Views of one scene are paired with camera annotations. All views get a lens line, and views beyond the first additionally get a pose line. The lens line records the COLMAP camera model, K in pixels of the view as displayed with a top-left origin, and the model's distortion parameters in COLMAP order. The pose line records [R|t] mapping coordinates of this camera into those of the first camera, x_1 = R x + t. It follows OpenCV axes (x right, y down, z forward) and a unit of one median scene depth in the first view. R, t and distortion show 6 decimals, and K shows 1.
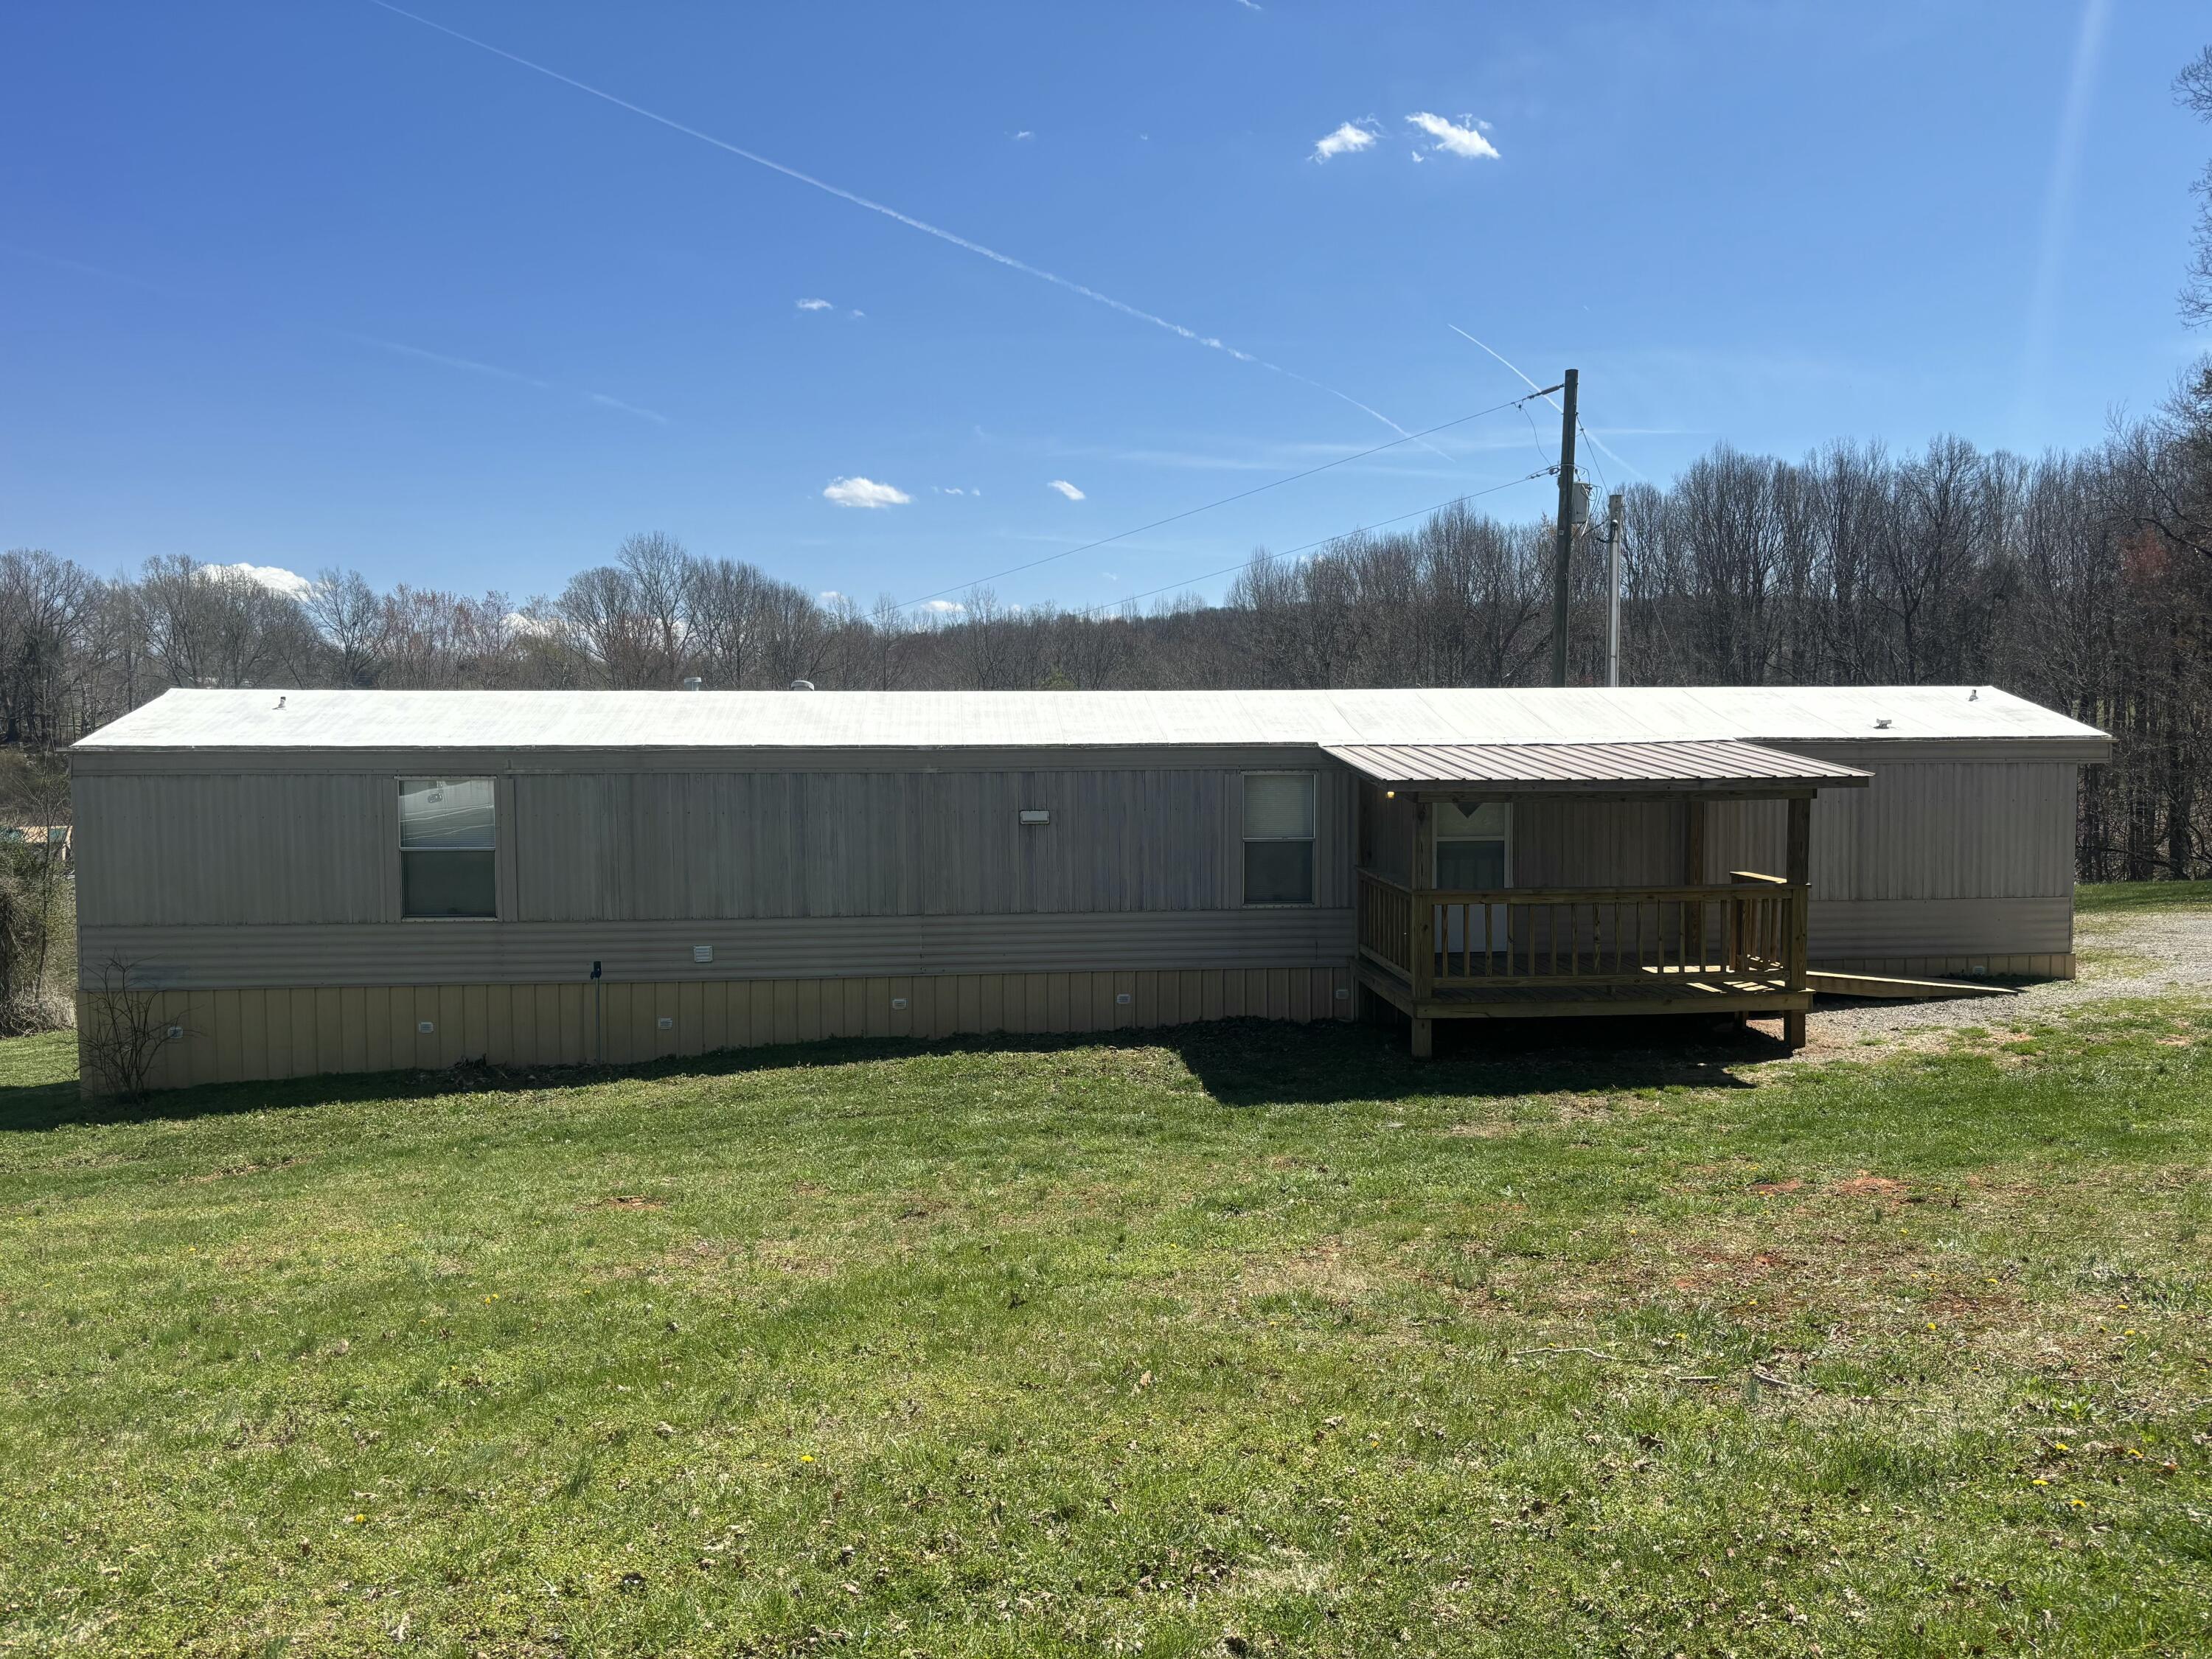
lens RADIAL K [[1678.4, 0, 1106.0], [0, 1678.4, 829.5], [0, 0, 1]] dist [0.041731, -0.000240]
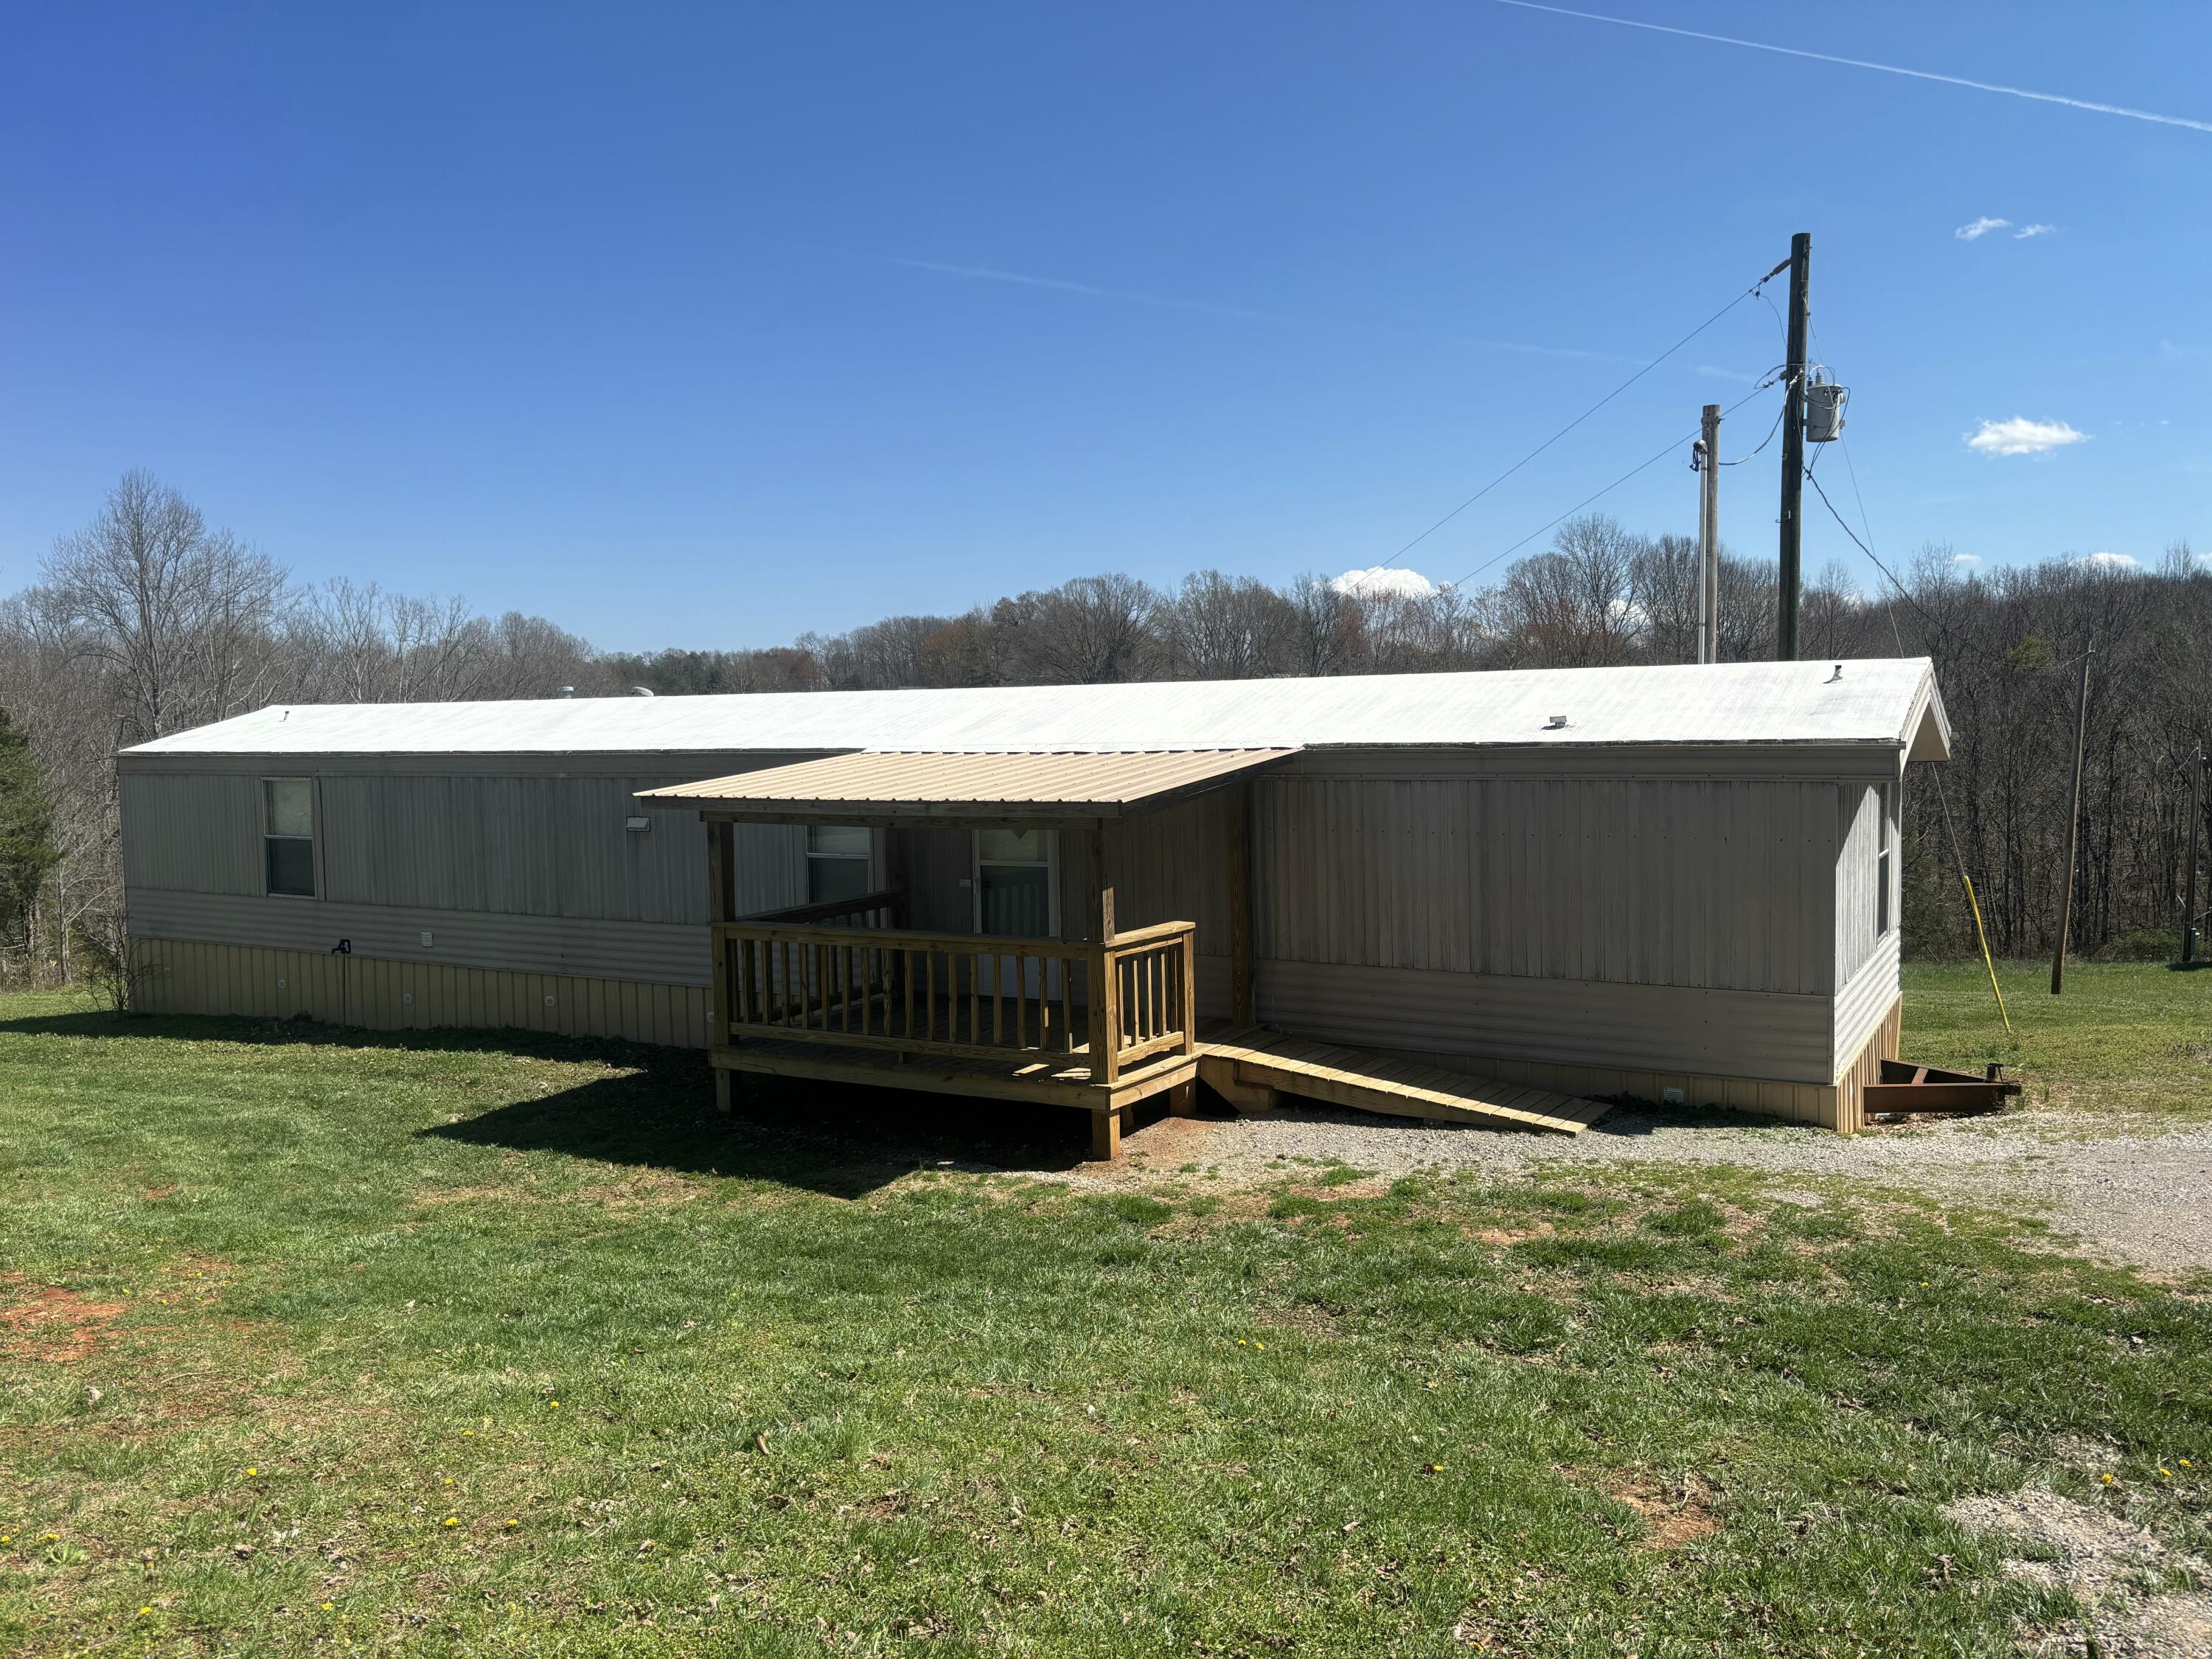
lens RADIAL K [[1669.7, 0, 1107.1], [0, 1669.7, 797.7], [0, 0, 1]] dist [0.037608, -0.001636]
pose [[0.809807, 0.018205, -0.586414, 0.723075], [-0.023051, 0.999734, -0.000797, -0.027064], [0.586244, 0.014163, 0.810011, 0.344883]]
